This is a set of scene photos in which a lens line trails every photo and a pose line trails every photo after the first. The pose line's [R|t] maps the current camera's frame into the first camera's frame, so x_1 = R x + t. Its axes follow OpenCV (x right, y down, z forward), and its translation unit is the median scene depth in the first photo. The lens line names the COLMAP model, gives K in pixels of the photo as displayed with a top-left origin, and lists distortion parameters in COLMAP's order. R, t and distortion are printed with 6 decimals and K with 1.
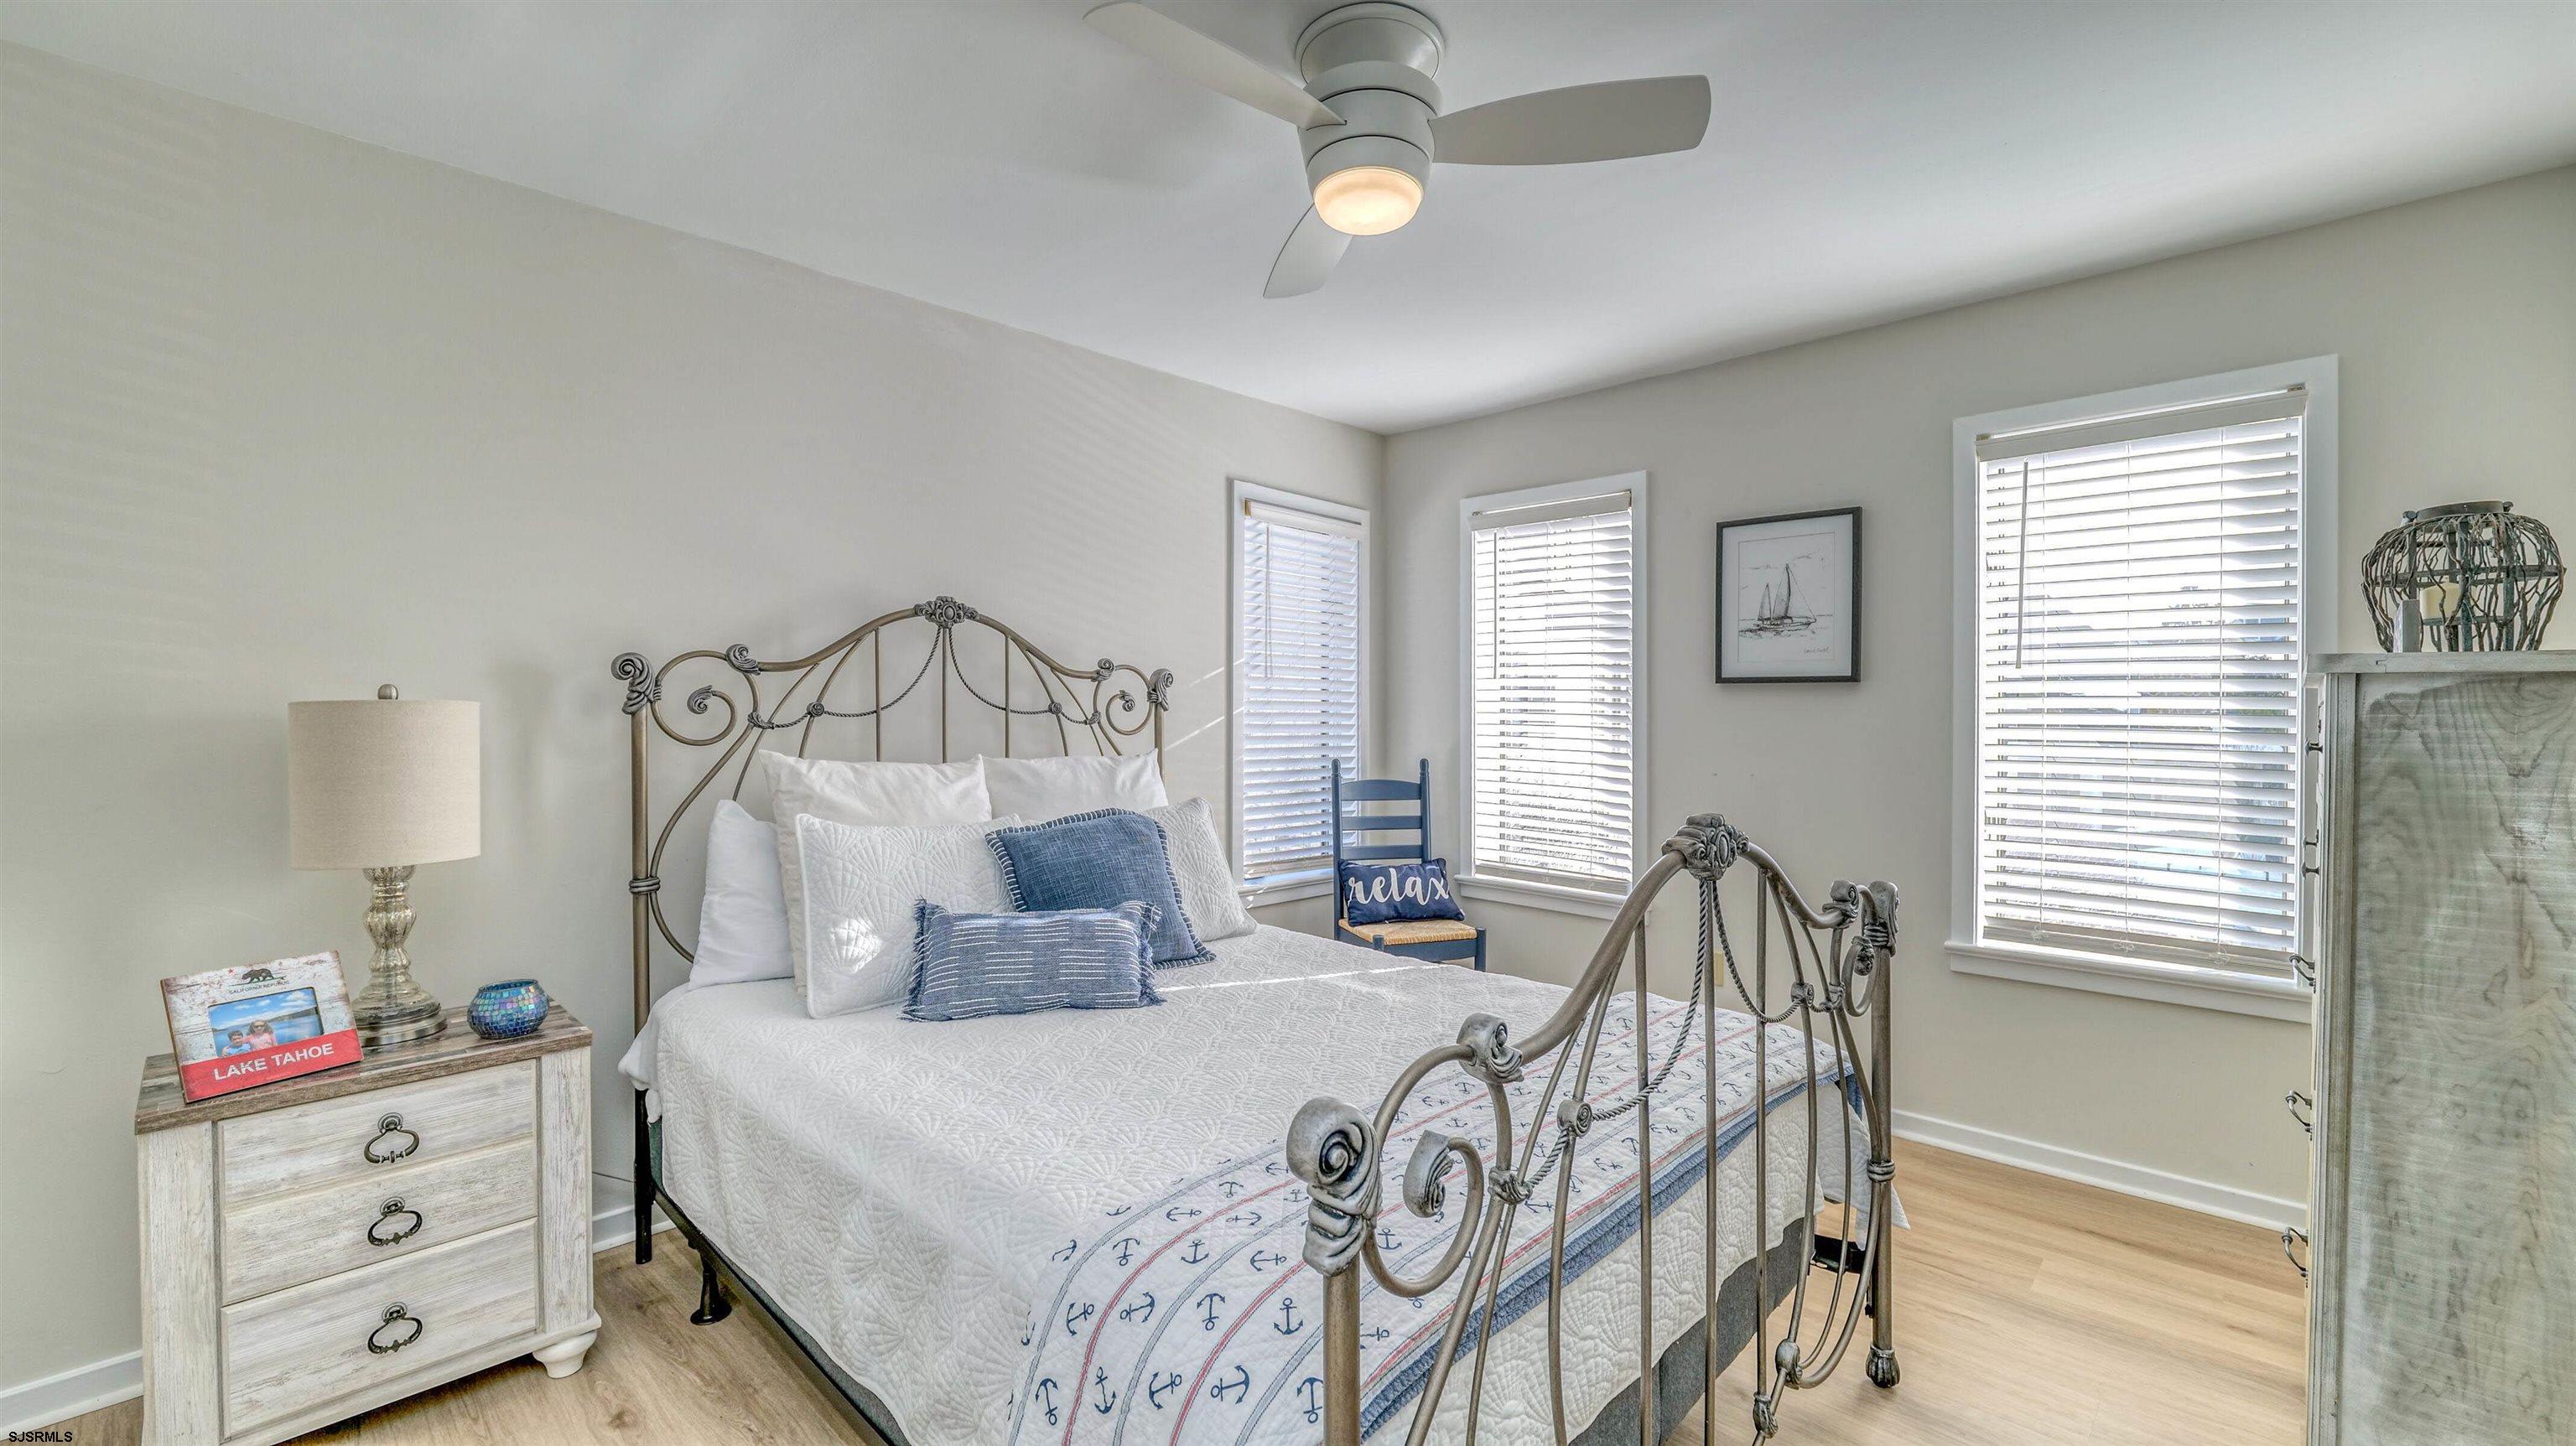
lens RADIAL K [[1044.0, 0, 1274.7], [0, 1044.0, 713.2], [0, 0, 1]] dist [-0.015900, 0.002198]
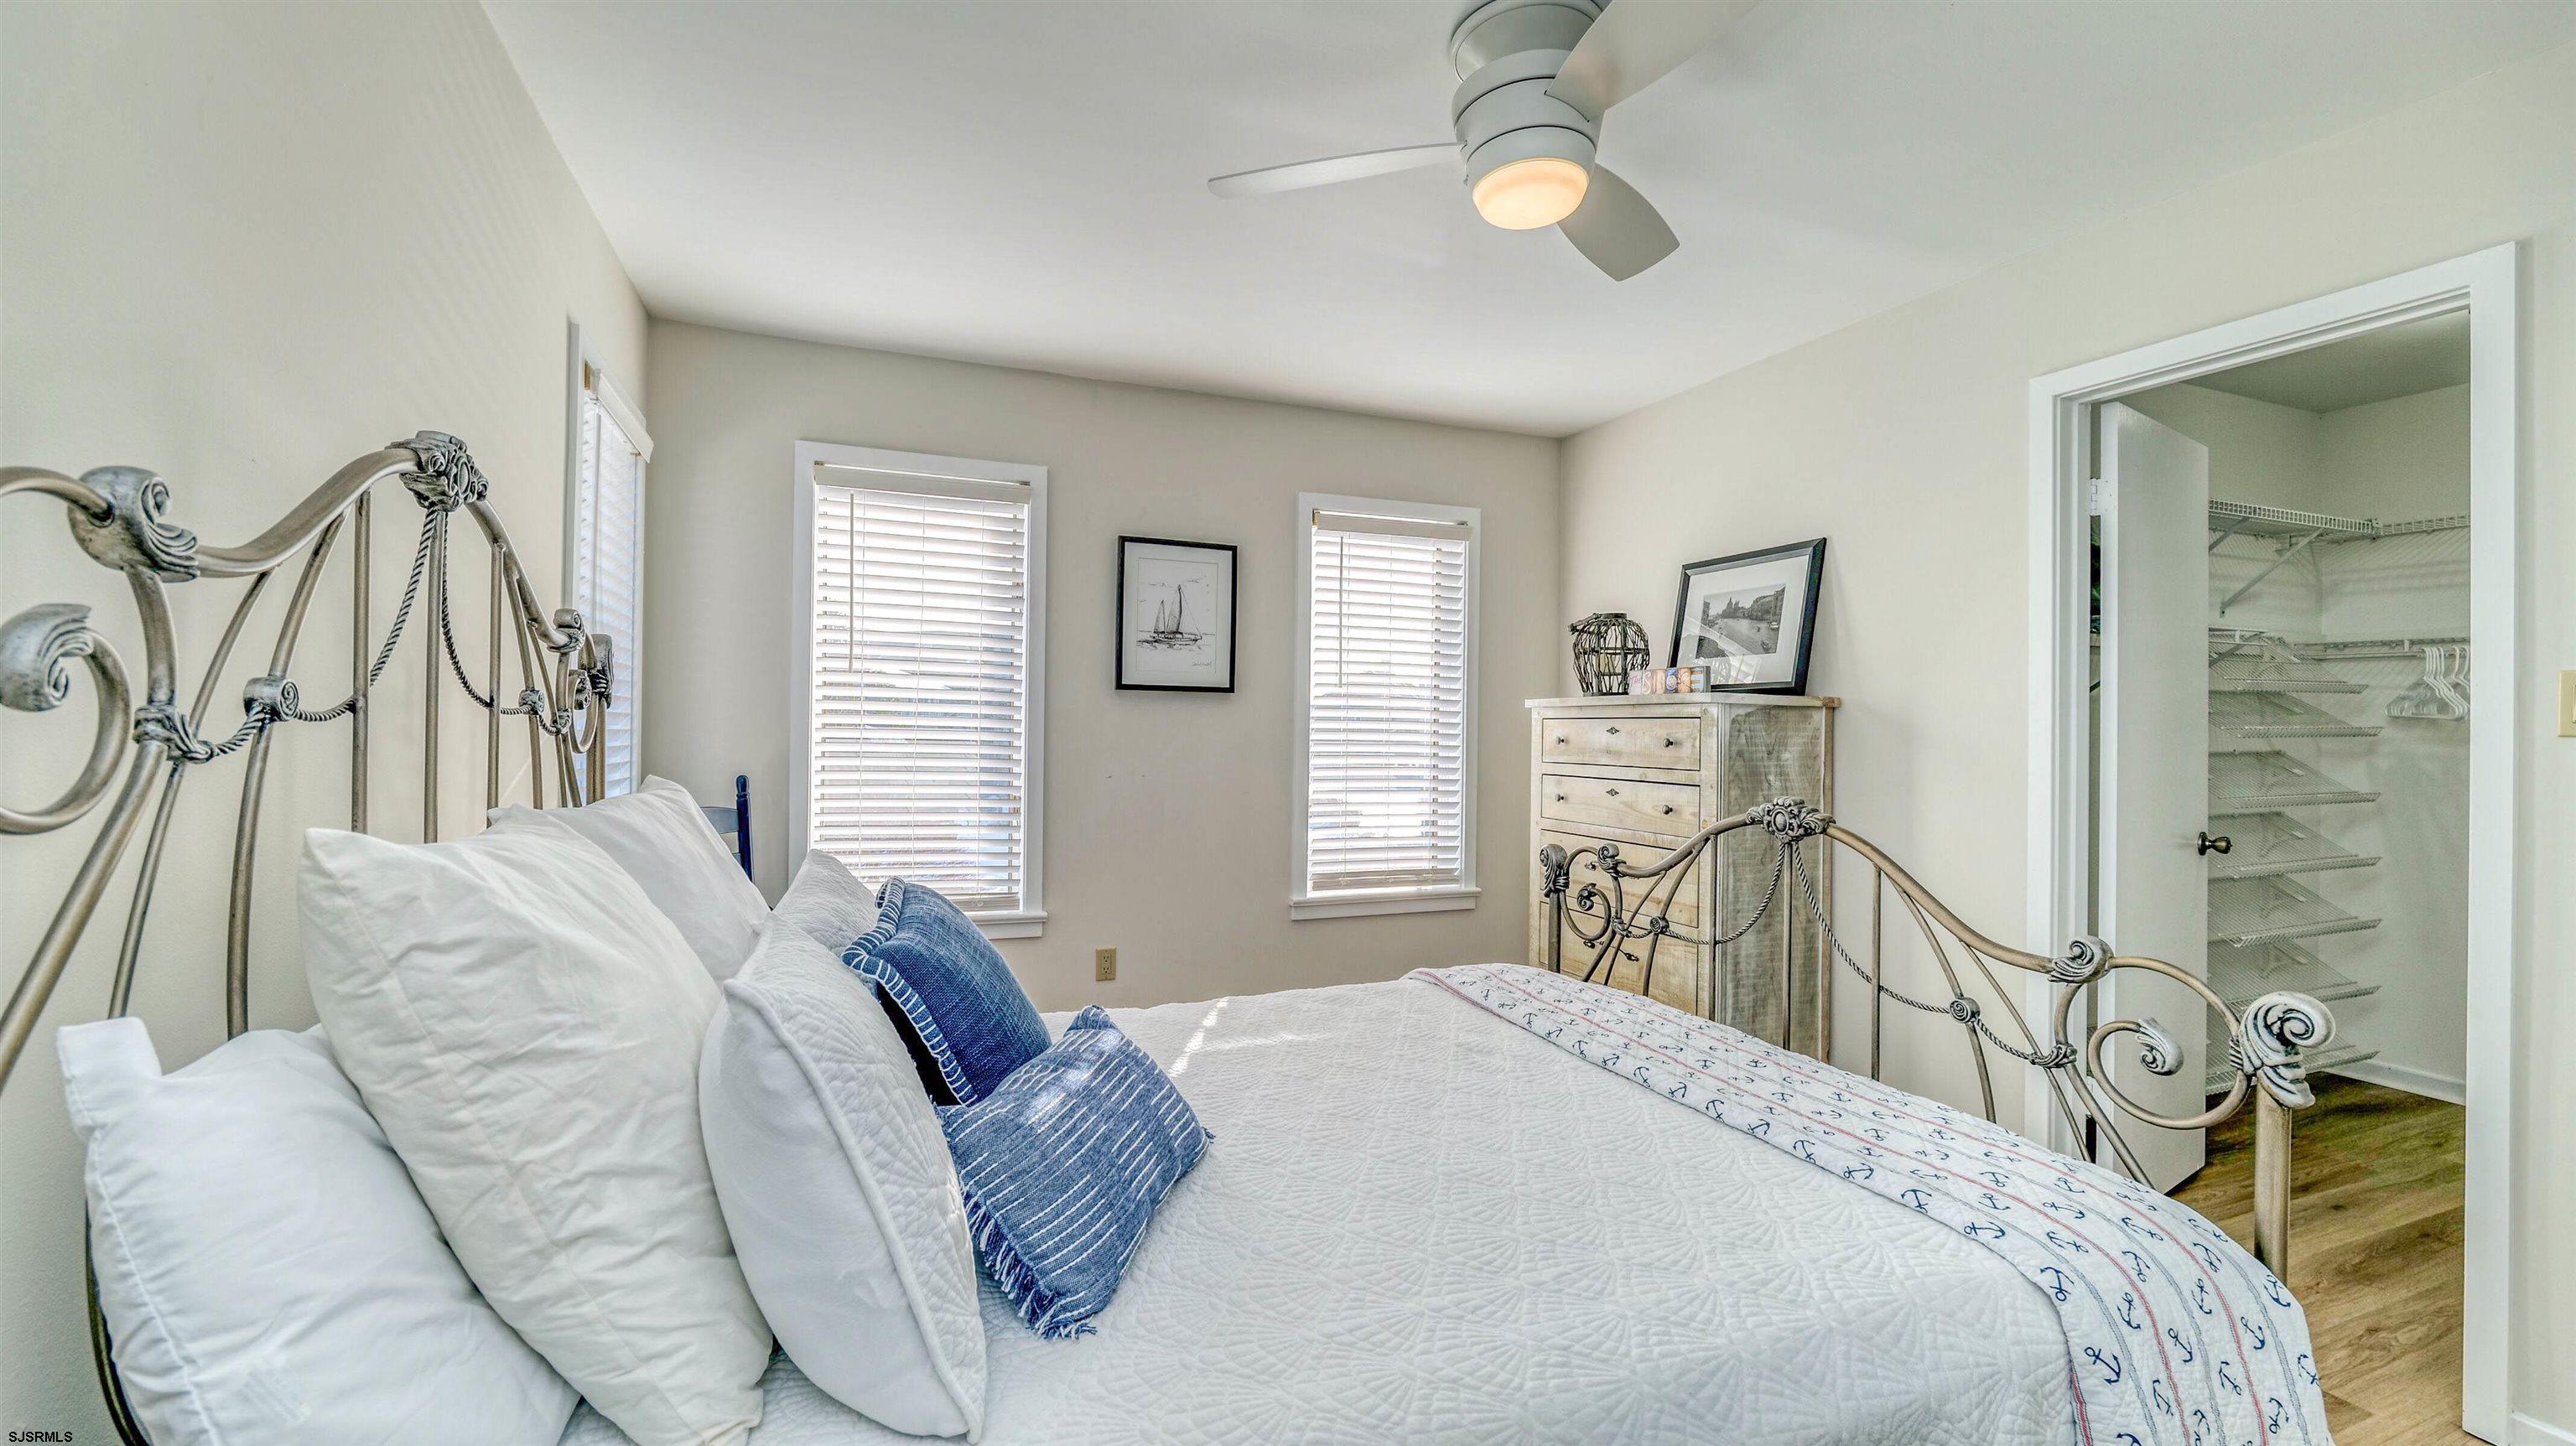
lens RADIAL K [[1044.0, 0, 1279.7], [0, 1044.0, 711.2], [0, 0, 1]] dist [-0.015900, 0.002198]
pose [[0.391984, 0.012139, 0.919892, -0.494534], [-0.007186, 0.999923, -0.010133, 0.002590], [-0.919944, -0.002639, 0.392041, 0.462771]]
